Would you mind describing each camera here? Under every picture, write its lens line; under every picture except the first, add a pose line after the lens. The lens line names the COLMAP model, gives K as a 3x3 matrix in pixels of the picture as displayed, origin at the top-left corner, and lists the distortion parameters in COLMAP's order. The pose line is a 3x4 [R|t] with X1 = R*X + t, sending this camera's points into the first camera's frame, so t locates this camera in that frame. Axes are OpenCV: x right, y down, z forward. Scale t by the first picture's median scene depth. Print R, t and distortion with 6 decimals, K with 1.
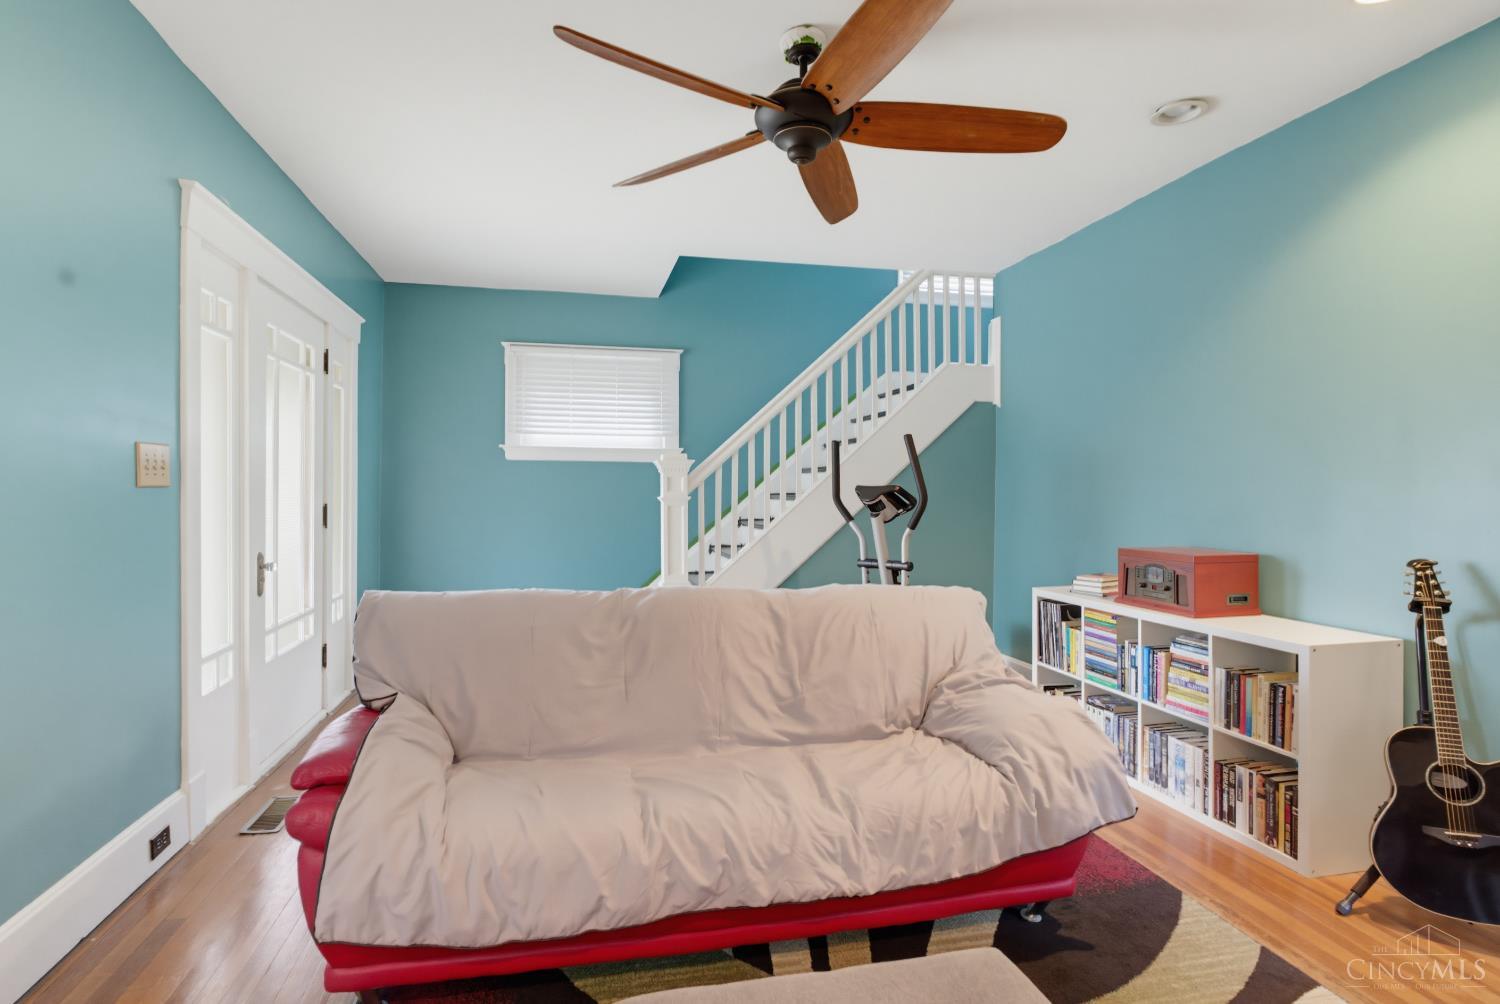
lens RADIAL K [[728.8, 0, 745.0], [0, 728.8, 492.4], [0, 0, 1]] dist [-0.002934, -0.001006]
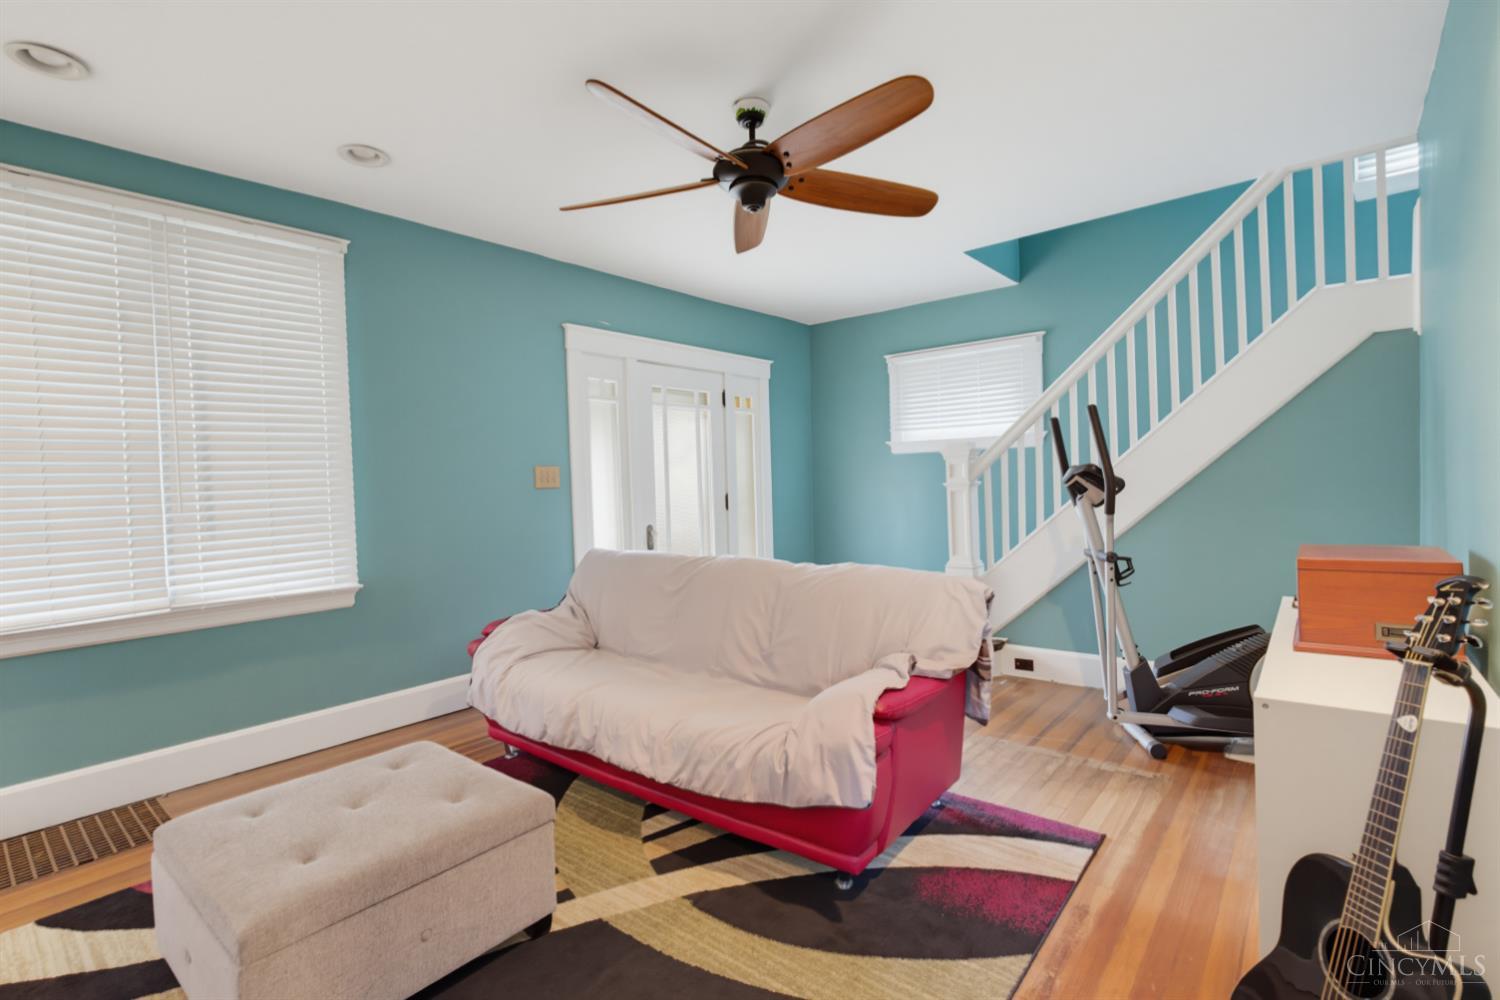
lens RADIAL K [[689.5, 0, 753.2], [0, 689.5, 491.8], [0, 0, 1]] dist [-0.001483, -0.000716]
pose [[0.630516, -0.015029, -0.776031, 0.956284], [0.032687, 0.999440, 0.007202, 0.003835], [0.775488, -0.029907, 0.630654, 0.250736]]
